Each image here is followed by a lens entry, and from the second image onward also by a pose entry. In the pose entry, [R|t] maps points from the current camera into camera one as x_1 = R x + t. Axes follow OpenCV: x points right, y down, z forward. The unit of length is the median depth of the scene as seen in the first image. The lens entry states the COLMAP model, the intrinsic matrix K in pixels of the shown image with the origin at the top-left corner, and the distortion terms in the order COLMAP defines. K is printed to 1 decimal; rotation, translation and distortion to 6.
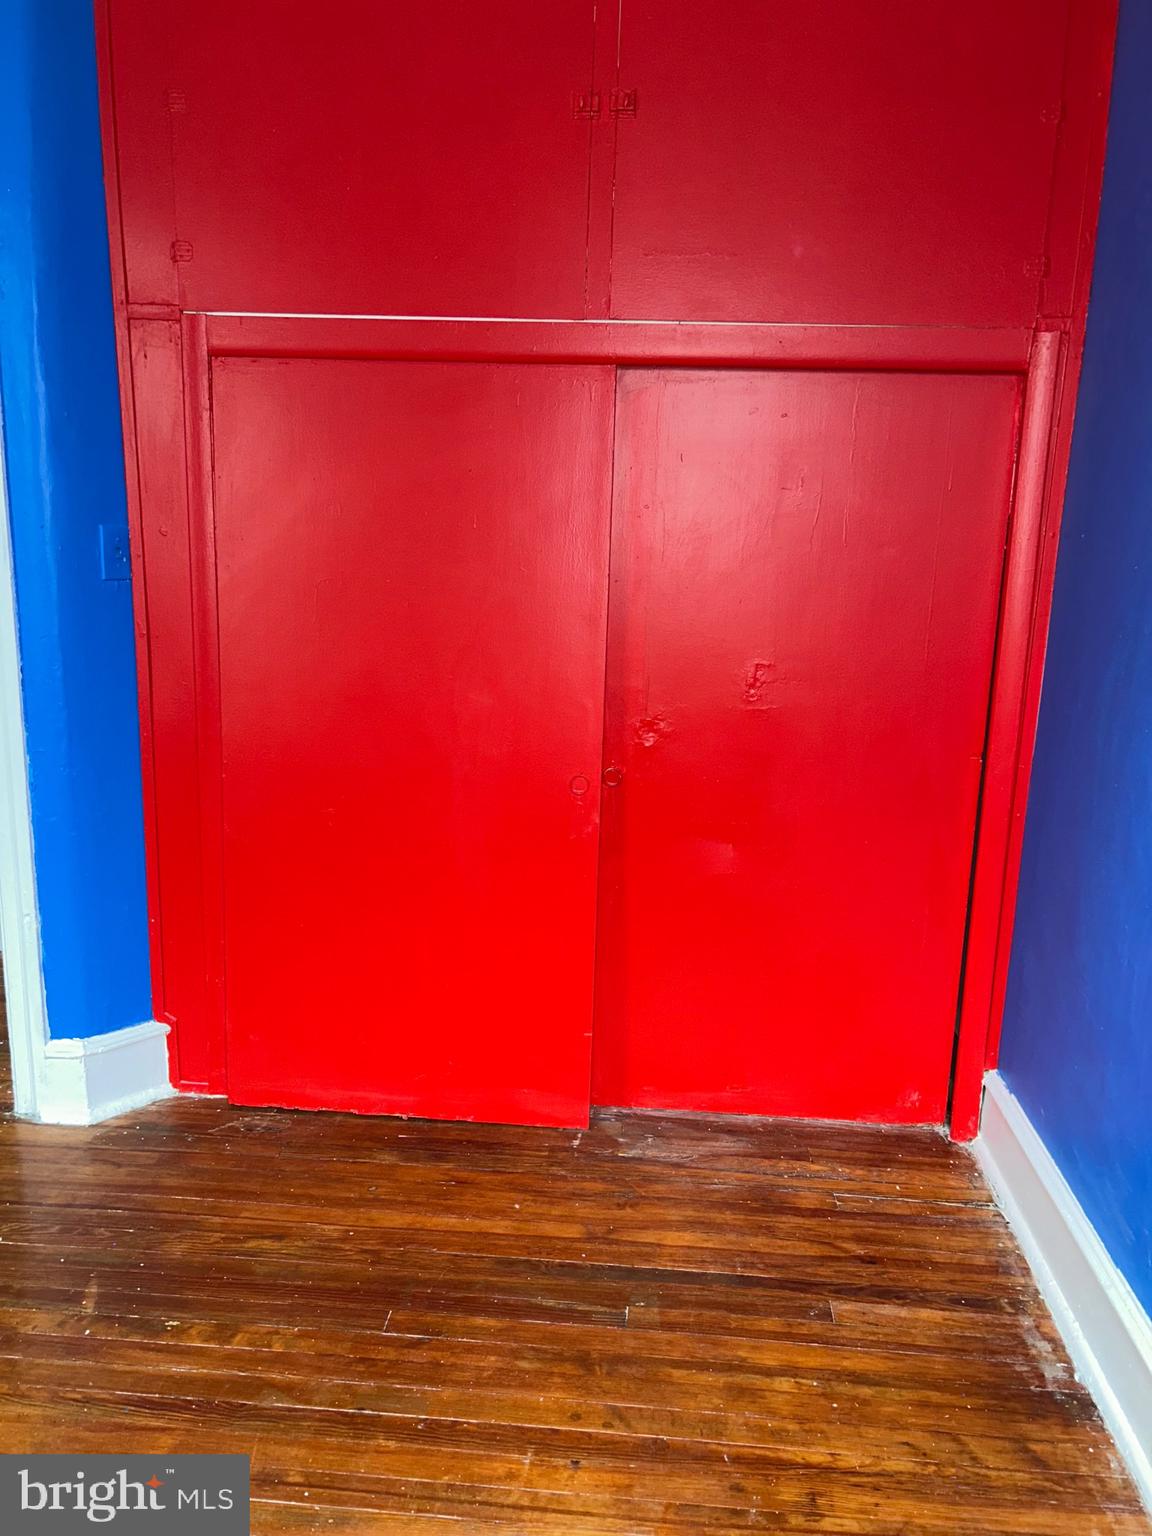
lens RADIAL K [[1157.7, 0, 581.7], [0, 1157.7, 789.1], [0, 0, 1]] dist [0.052939, -0.062055]
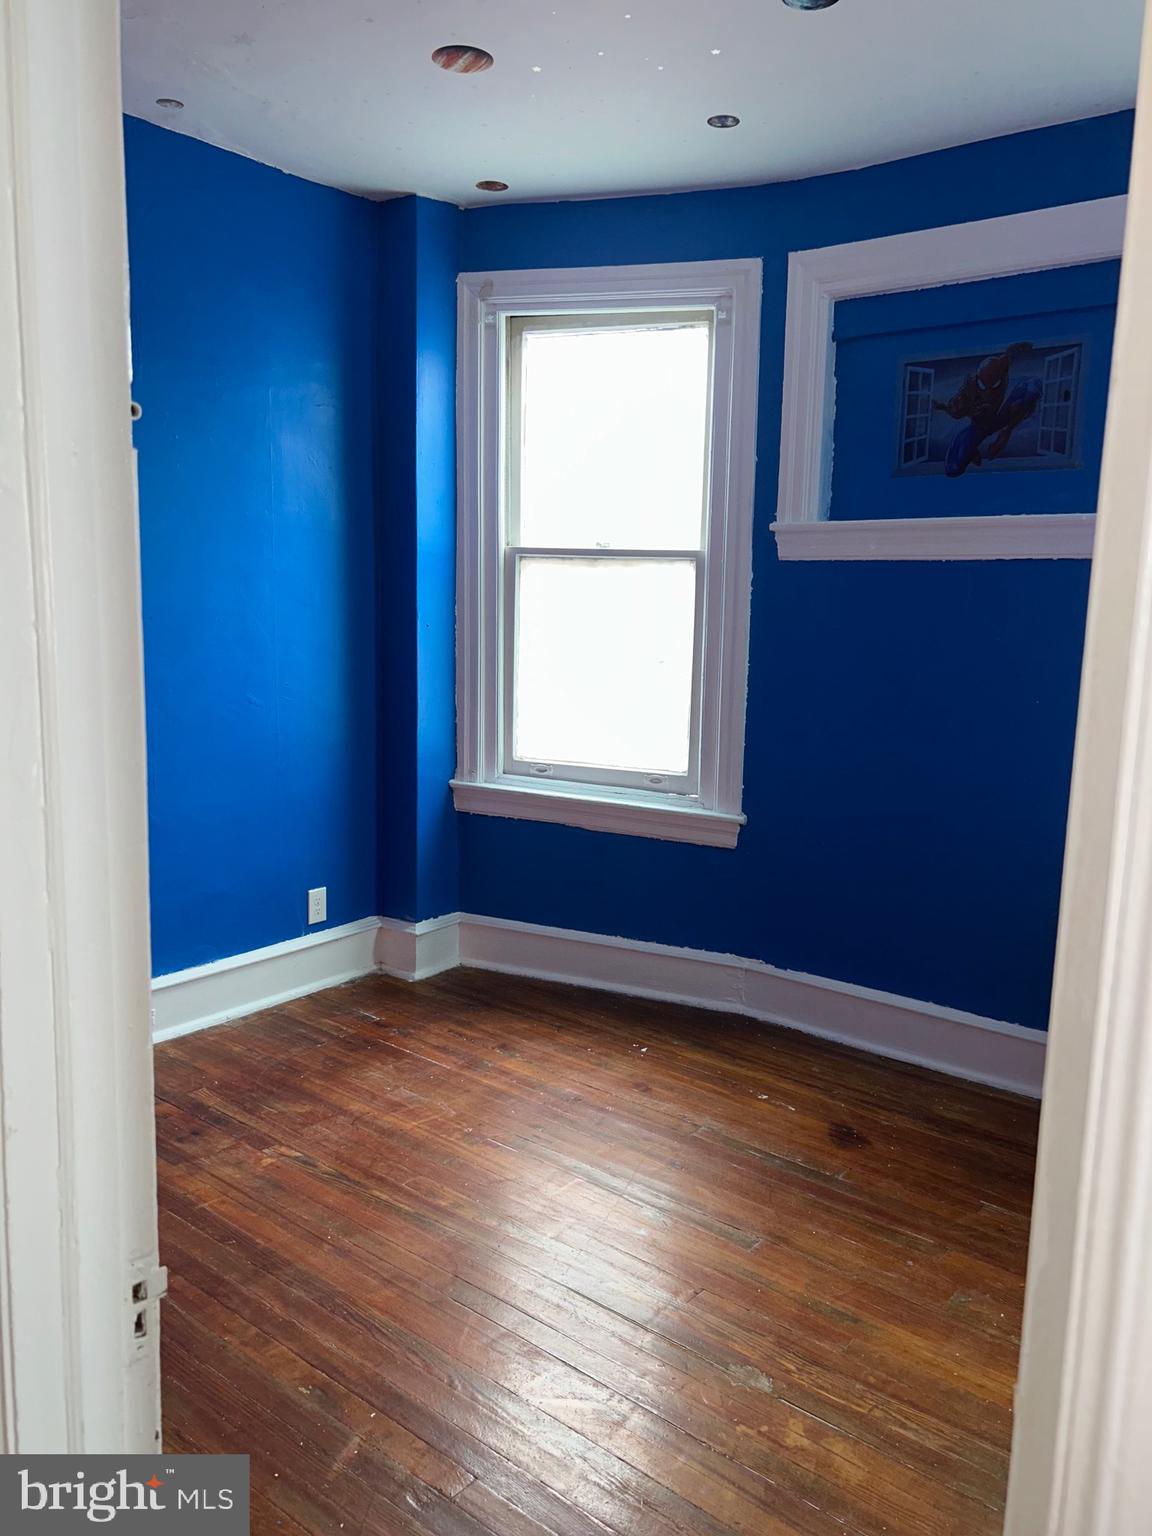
lens RADIAL K [[1157.7, 0, 581.7], [0, 1157.7, 789.1], [0, 0, 1]] dist [0.052939, -0.062055]
pose [[-0.832208, -0.136062, 0.537511, -0.906425], [0.074695, 0.933075, 0.351840, -0.303873], [-0.549410, 0.332953, -0.766349, 1.322761]]
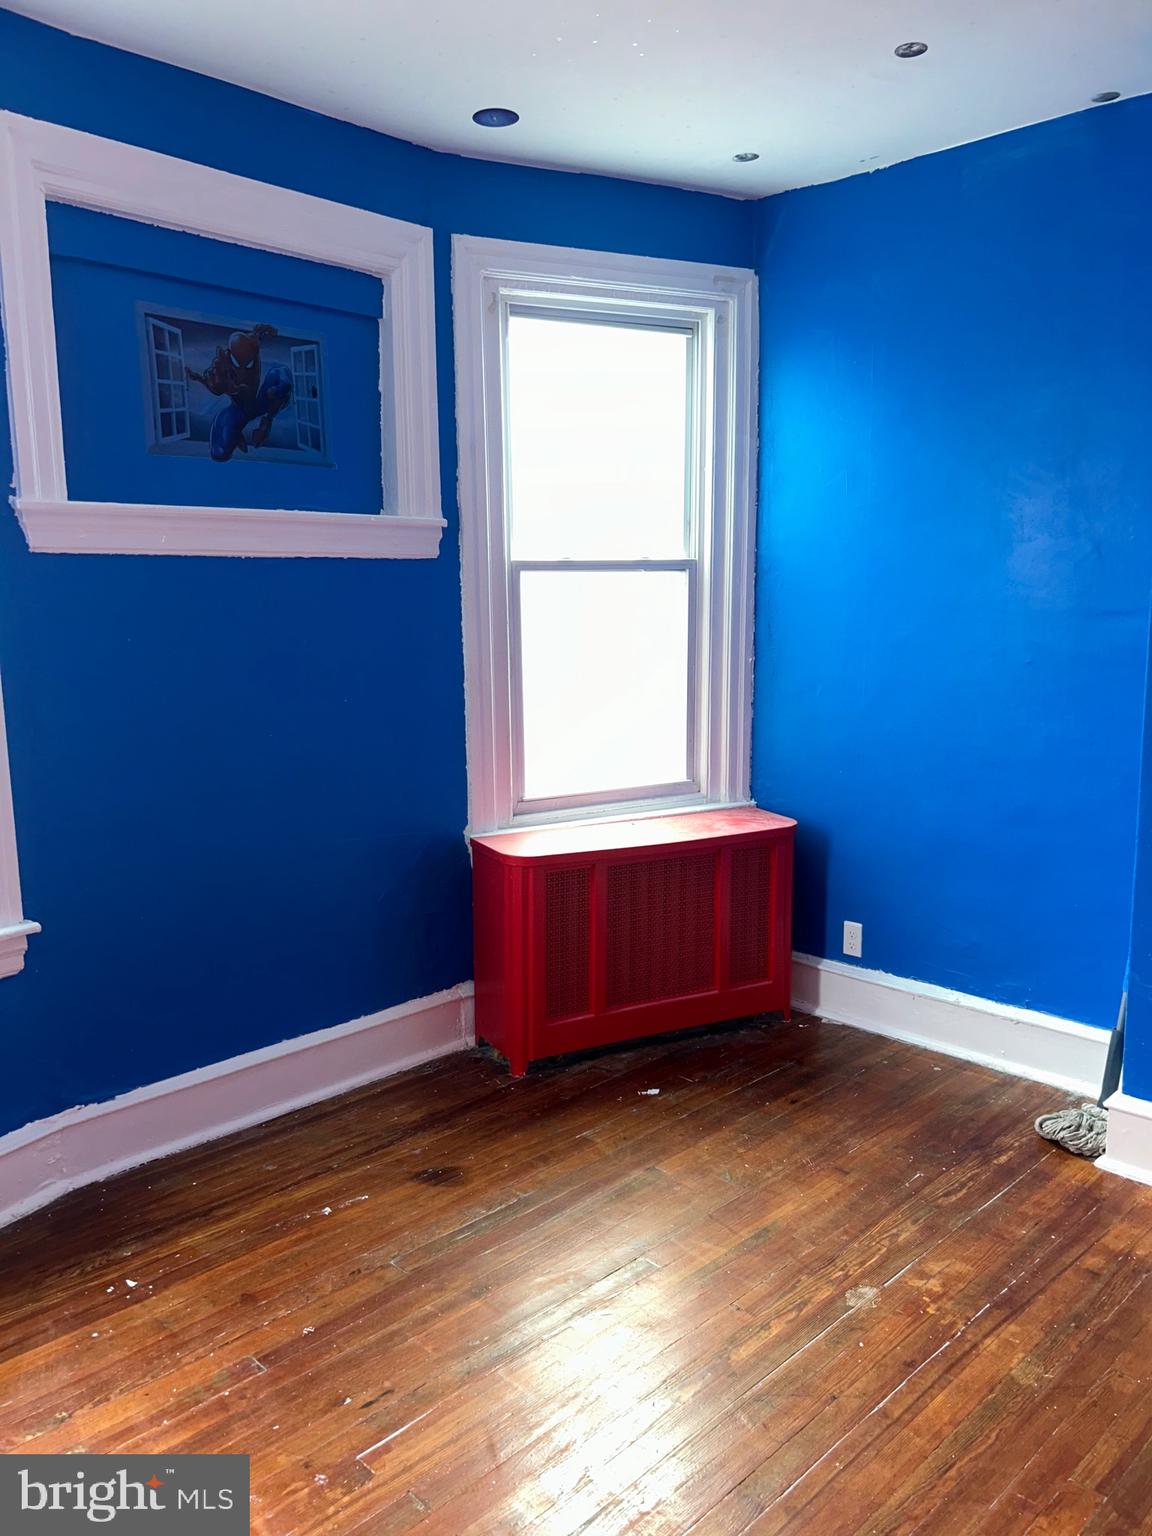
lens RADIAL K [[1157.7, 0, 581.7], [0, 1157.7, 789.1], [0, 0, 1]] dist [0.052939, -0.062055]
pose [[-0.643488, 0.111677, -0.757266, 0.311108], [-0.173430, 0.942302, 0.286337, -0.216146], [0.745550, 0.315587, -0.586992, 0.979393]]
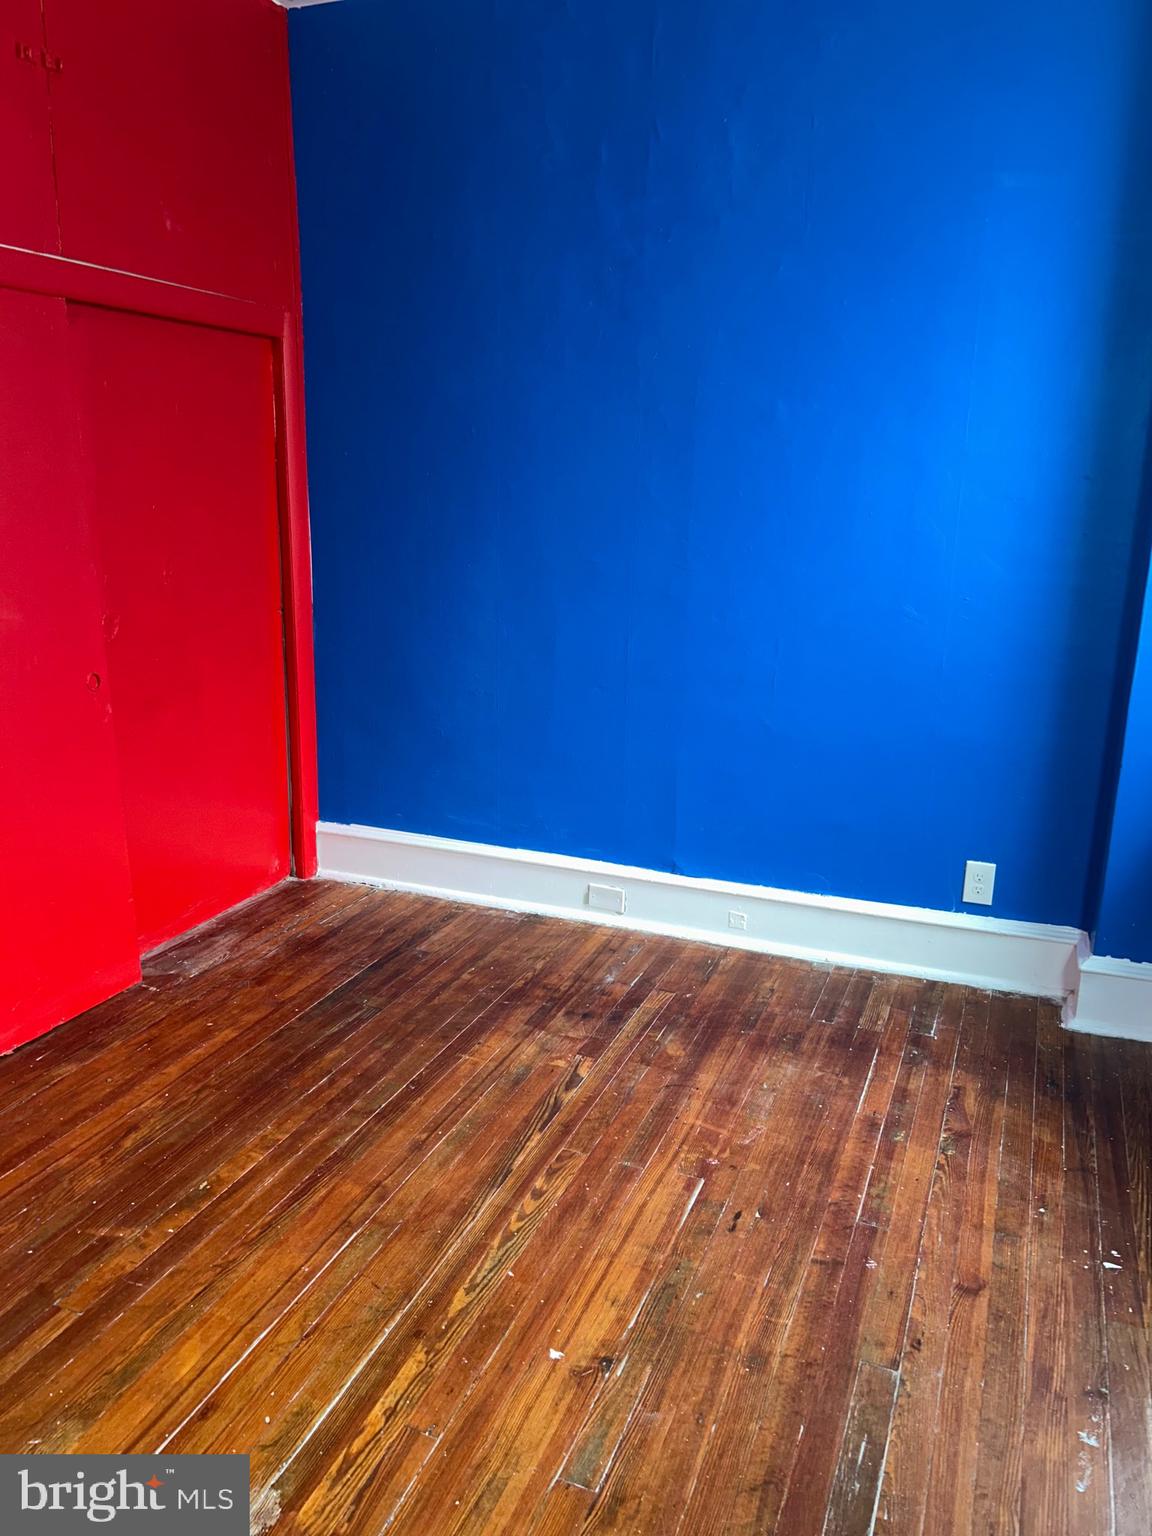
lens RADIAL K [[1157.7, 0, 581.7], [0, 1157.7, 789.1], [0, 0, 1]] dist [0.052939, -0.062055]
pose [[0.291054, -0.273038, 0.916918, -1.052599], [0.197063, 0.954968, 0.221815, -0.068482], [-0.936191, 0.116131, 0.331753, 0.232647]]
